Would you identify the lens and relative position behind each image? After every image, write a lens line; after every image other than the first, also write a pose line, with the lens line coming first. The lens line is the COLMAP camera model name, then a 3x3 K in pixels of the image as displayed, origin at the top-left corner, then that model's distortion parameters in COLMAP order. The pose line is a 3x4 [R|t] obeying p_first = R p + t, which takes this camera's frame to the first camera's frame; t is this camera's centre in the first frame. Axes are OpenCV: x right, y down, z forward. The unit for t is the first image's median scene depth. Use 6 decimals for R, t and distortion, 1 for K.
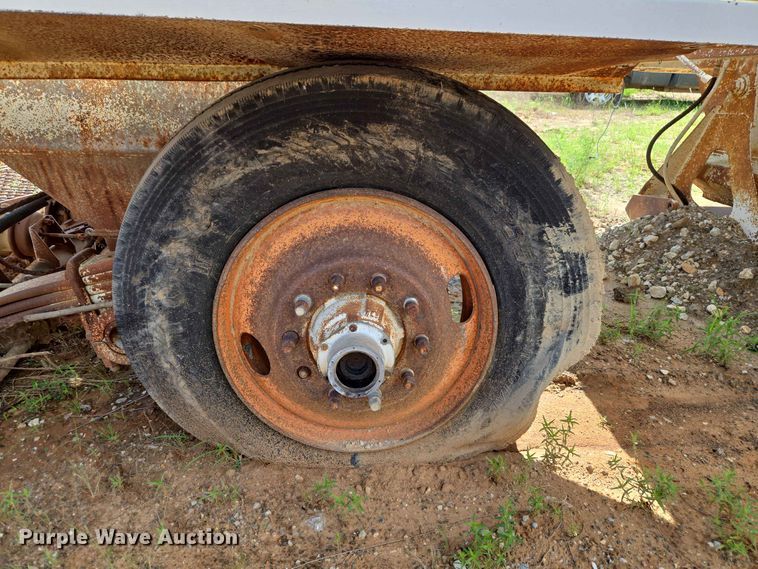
lens RADIAL K [[507.2, 0, 375.3], [0, 507.2, 288.5], [0, 0, 1]] dist [0.073162, -0.061789]
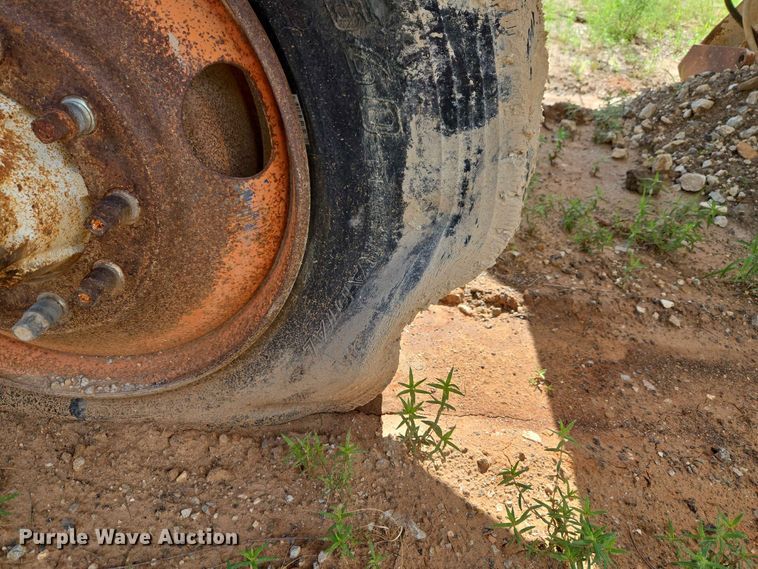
lens RADIAL K [[522.7, 0, 376.7], [0, 522.7, 285.6], [0, 0, 1]] dist [0.066666, -0.062309]
pose [[0.994259, 0.102568, -0.030465, 0.275129], [-0.093498, 0.971299, 0.218713, 0.039208], [0.052024, -0.214609, 0.975313, 0.434170]]
